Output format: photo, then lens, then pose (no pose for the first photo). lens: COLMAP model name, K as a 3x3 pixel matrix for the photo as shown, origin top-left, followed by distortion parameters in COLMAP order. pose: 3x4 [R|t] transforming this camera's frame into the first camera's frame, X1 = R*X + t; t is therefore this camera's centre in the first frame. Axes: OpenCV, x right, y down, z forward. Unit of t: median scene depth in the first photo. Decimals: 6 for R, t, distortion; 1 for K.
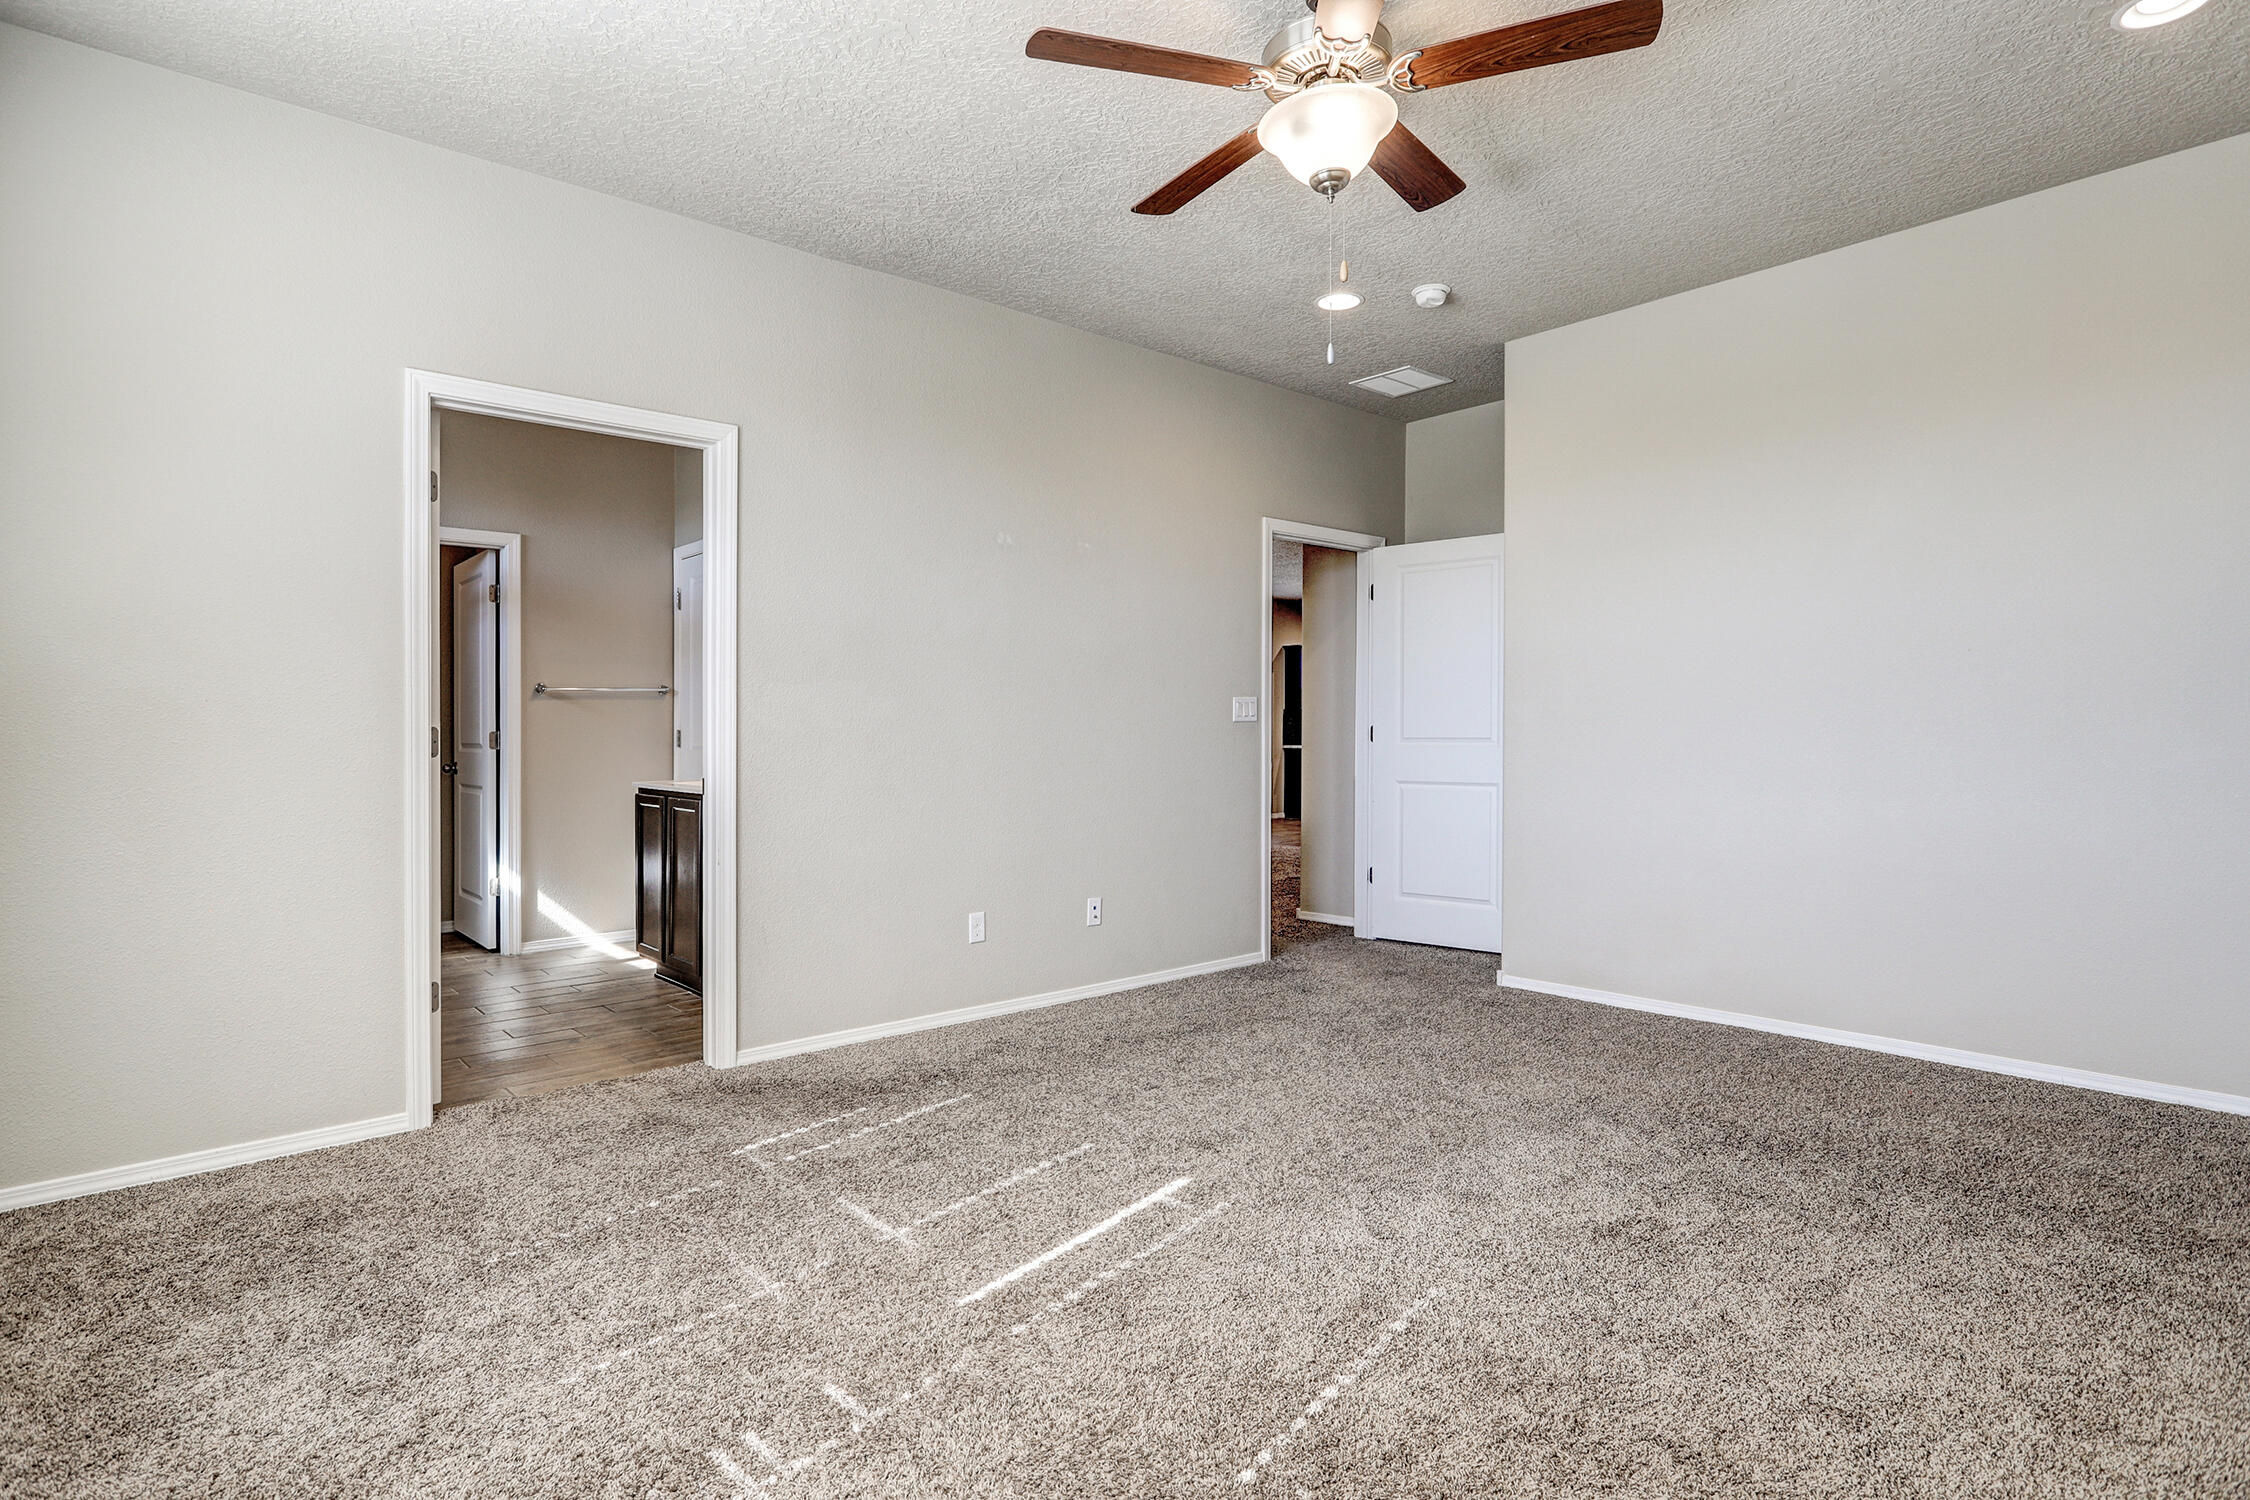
lens RADIAL K [[1209.4, 0, 1146.4], [0, 1209.4, 707.7], [0, 0, 1]] dist [0.000723, -0.000022]
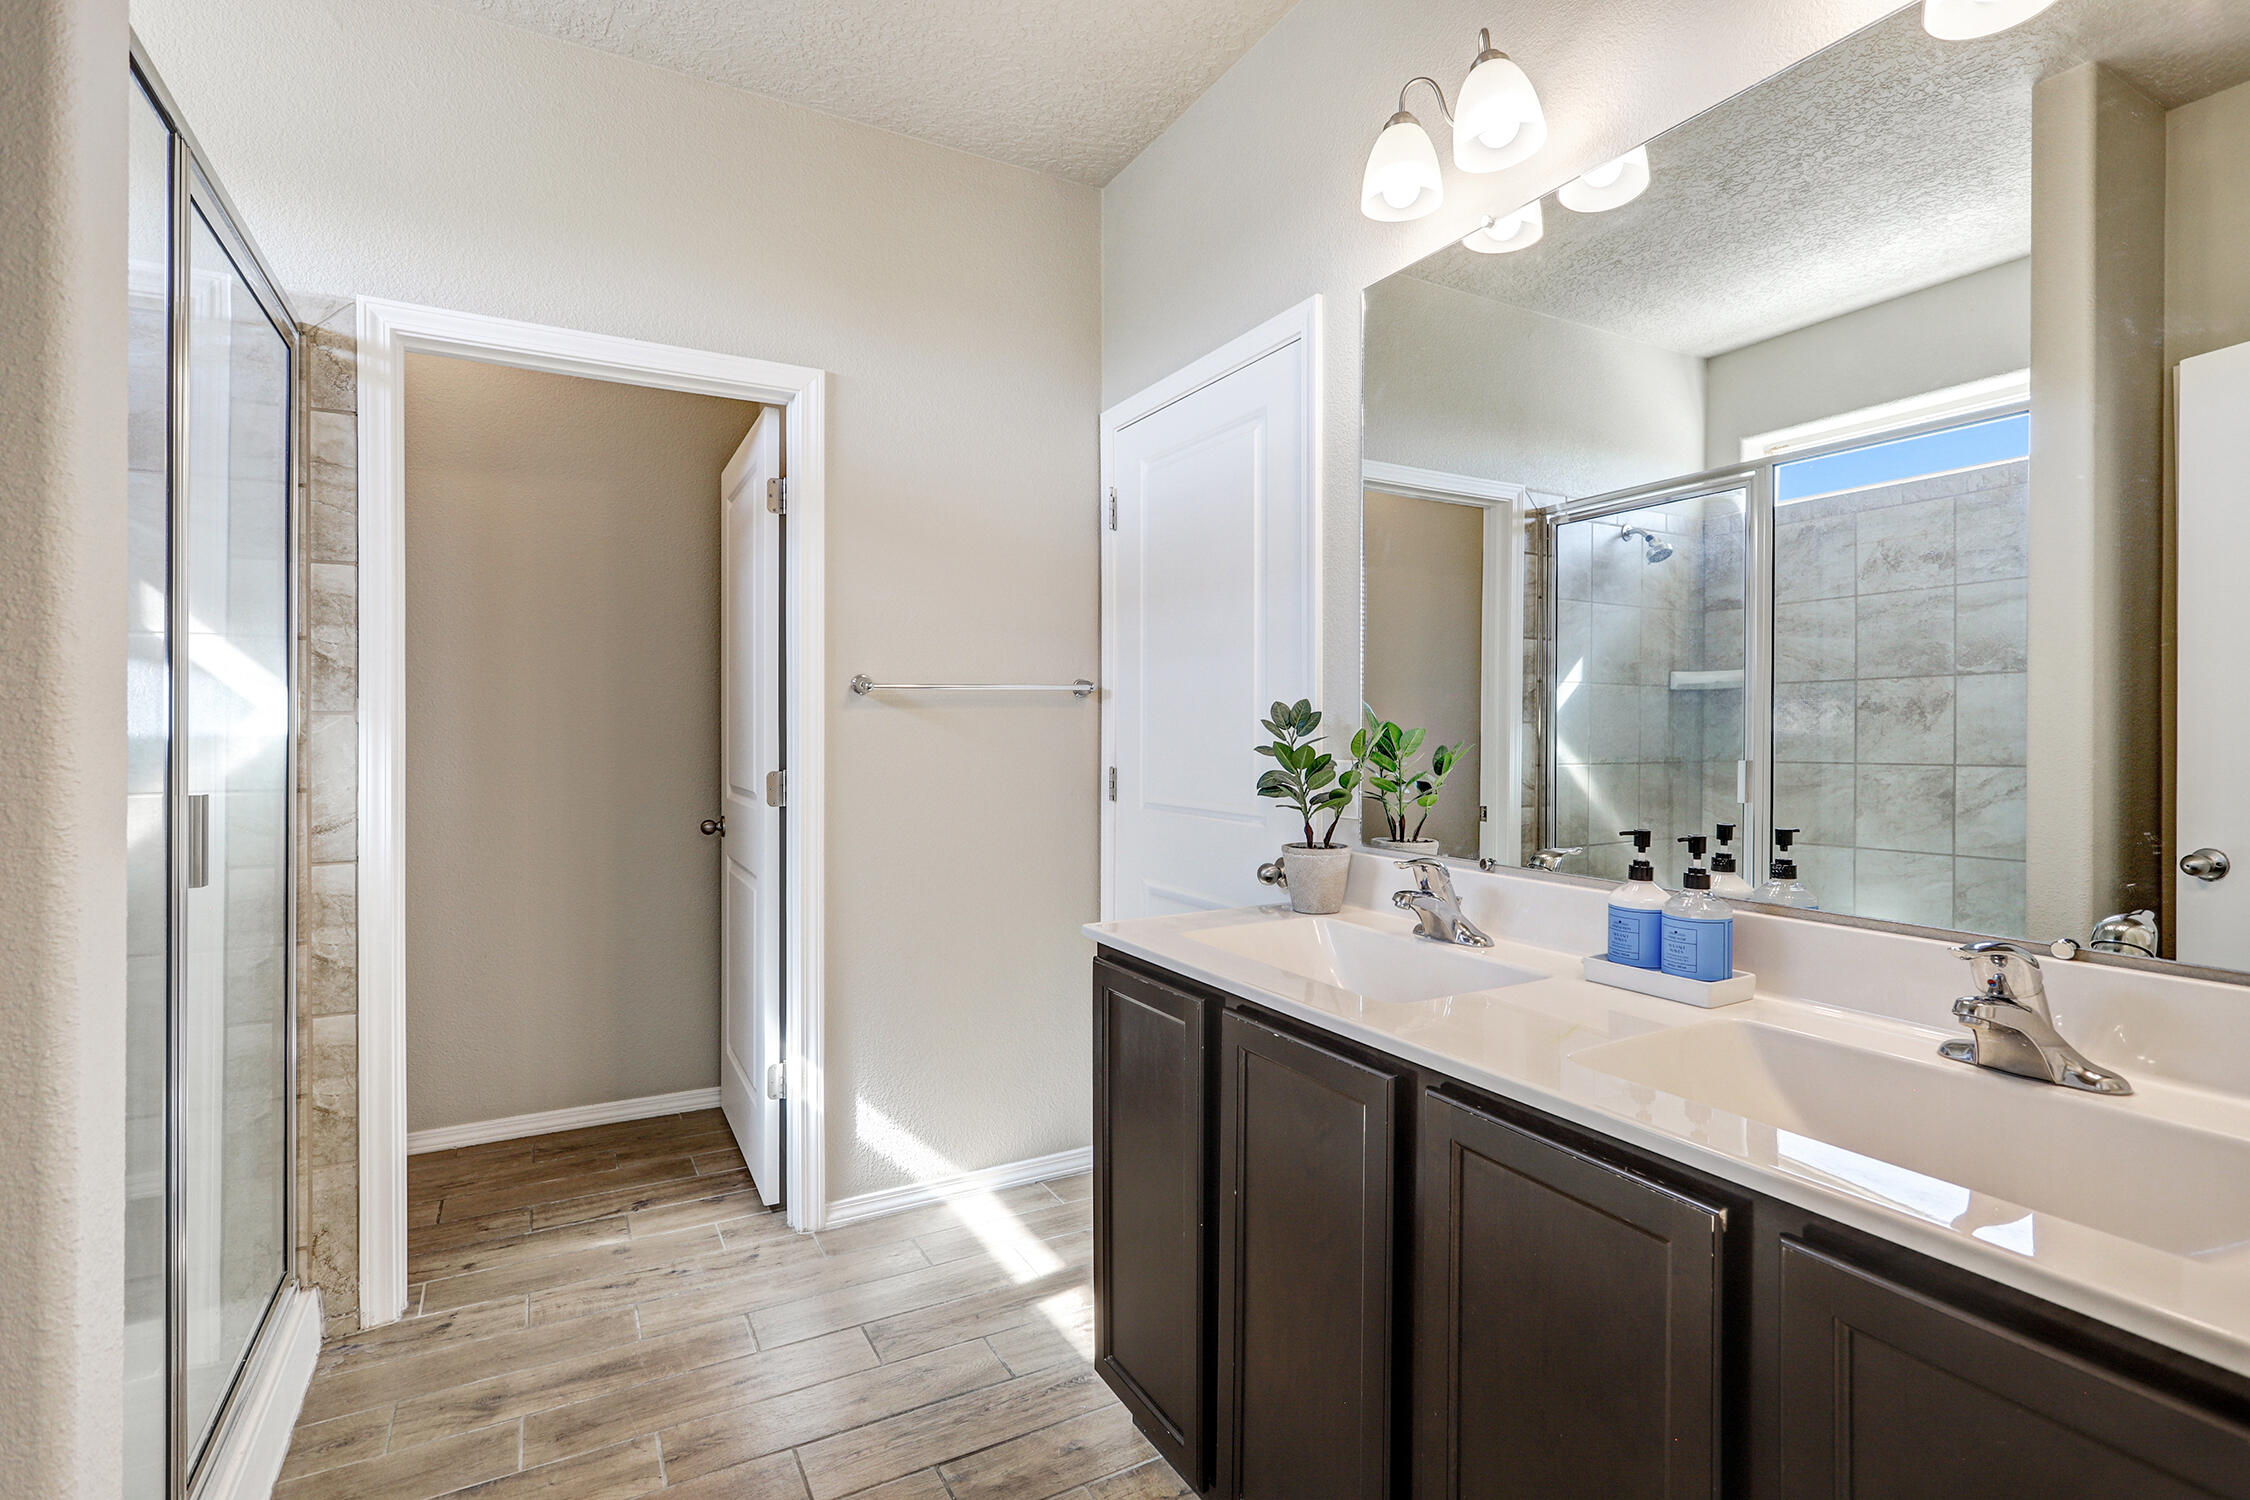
lens RADIAL K [[1062.0, 0, 1125.4], [0, 1062.0, 741.3], [0, 0, 1]] dist [-0.003254, 0.000920]
pose [[0.977091, 0.013492, -0.212393, -0.303935], [-0.007852, 0.999594, 0.027377, -0.005167], [0.212676, -0.025082, 0.976801, 0.600233]]
